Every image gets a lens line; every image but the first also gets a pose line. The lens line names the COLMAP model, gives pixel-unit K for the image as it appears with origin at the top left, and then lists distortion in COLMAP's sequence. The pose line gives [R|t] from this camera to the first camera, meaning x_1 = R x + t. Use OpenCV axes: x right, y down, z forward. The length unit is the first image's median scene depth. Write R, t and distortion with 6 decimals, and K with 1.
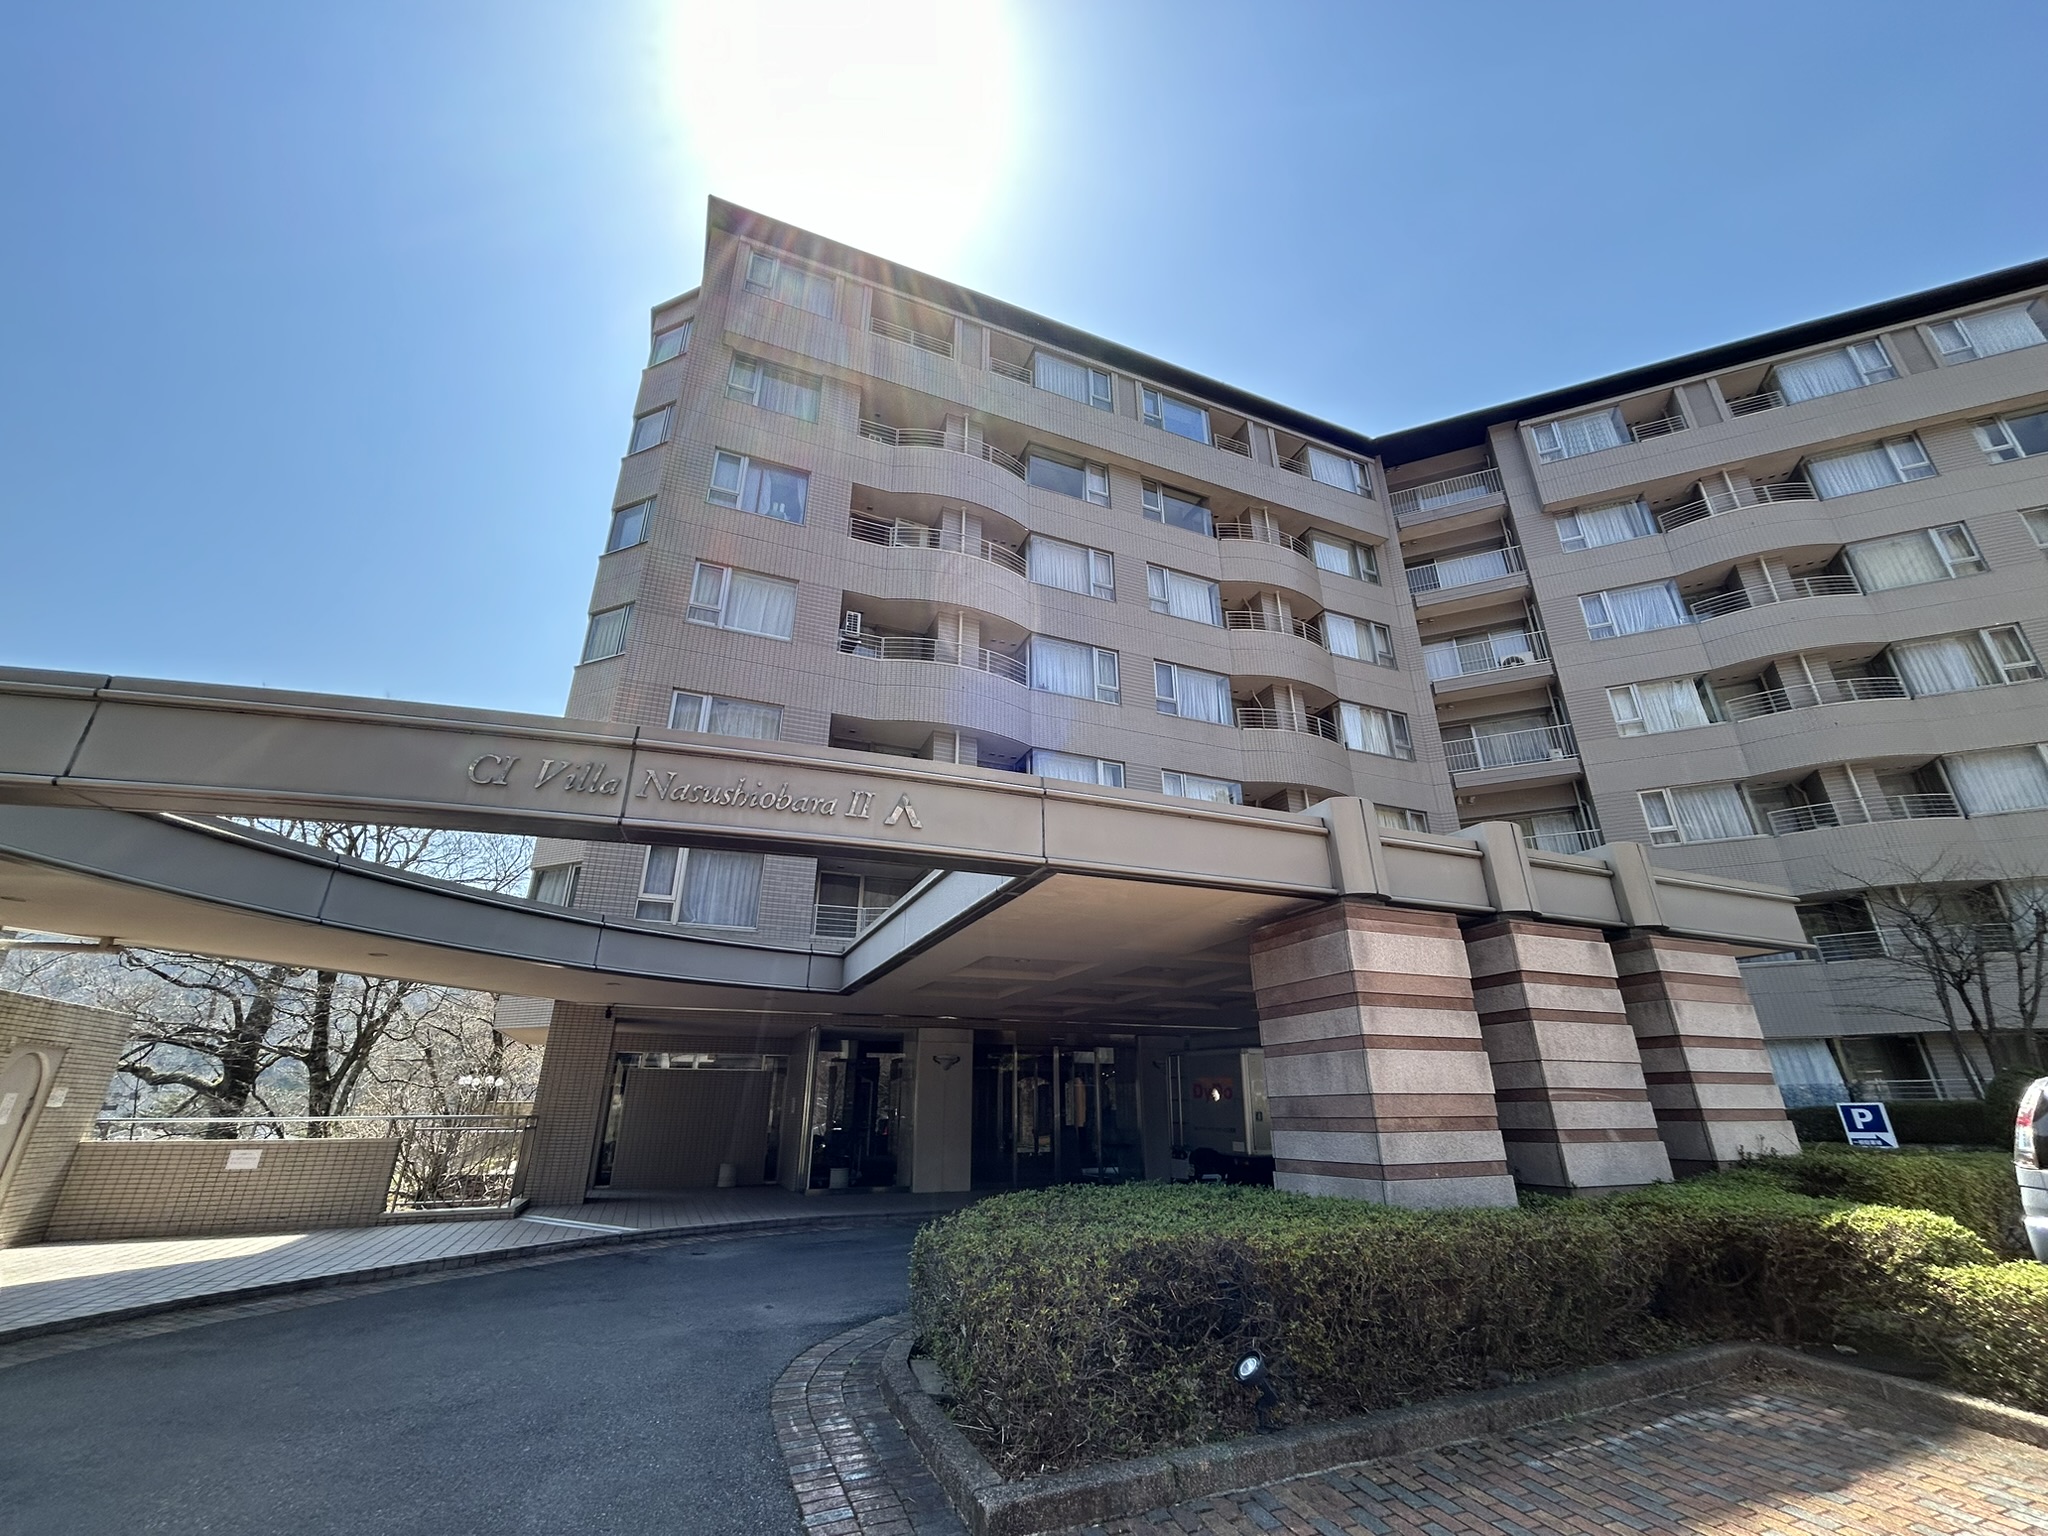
lens RADIAL K [[824.2, 0, 1019.5], [0, 824.2, 769.2], [0, 0, 1]] dist [-0.004228, 0.000221]
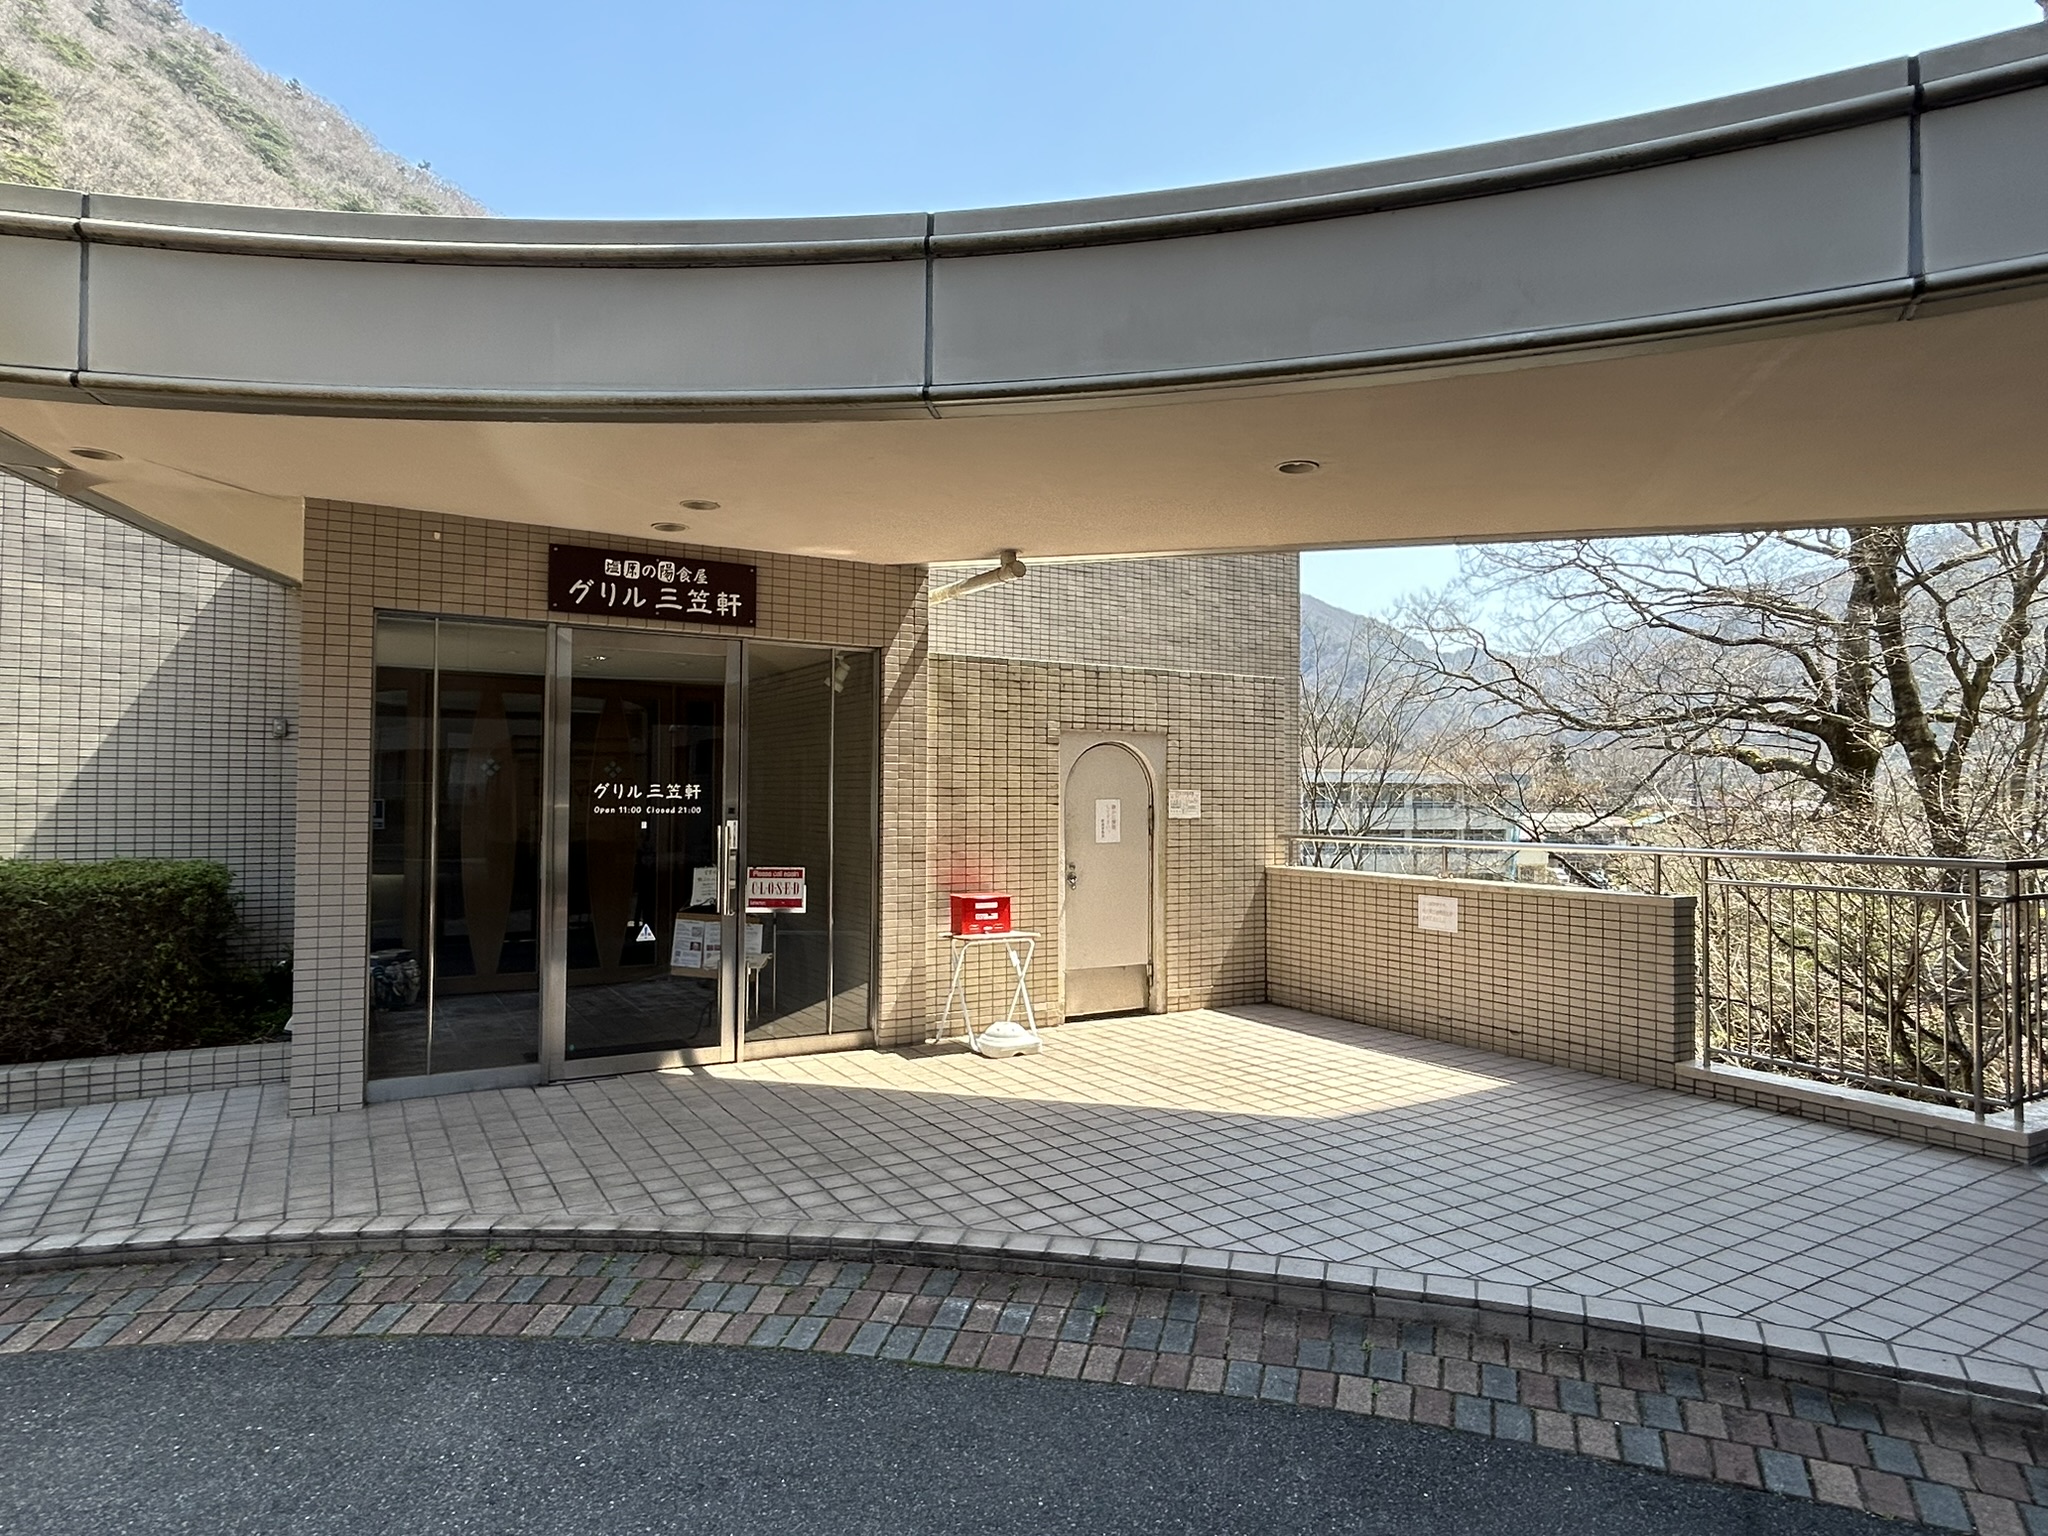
lens RADIAL K [[1174.8, 0, 1022.9], [0, 1174.8, 770.2], [0, 0, 1]] dist [0.000964, -0.000052]
pose [[0.135754, -0.016656, -0.990603, -0.227969], [0.374625, 0.926486, 0.035761, 0.254123], [0.917184, -0.375959, 0.132014, 0.664414]]
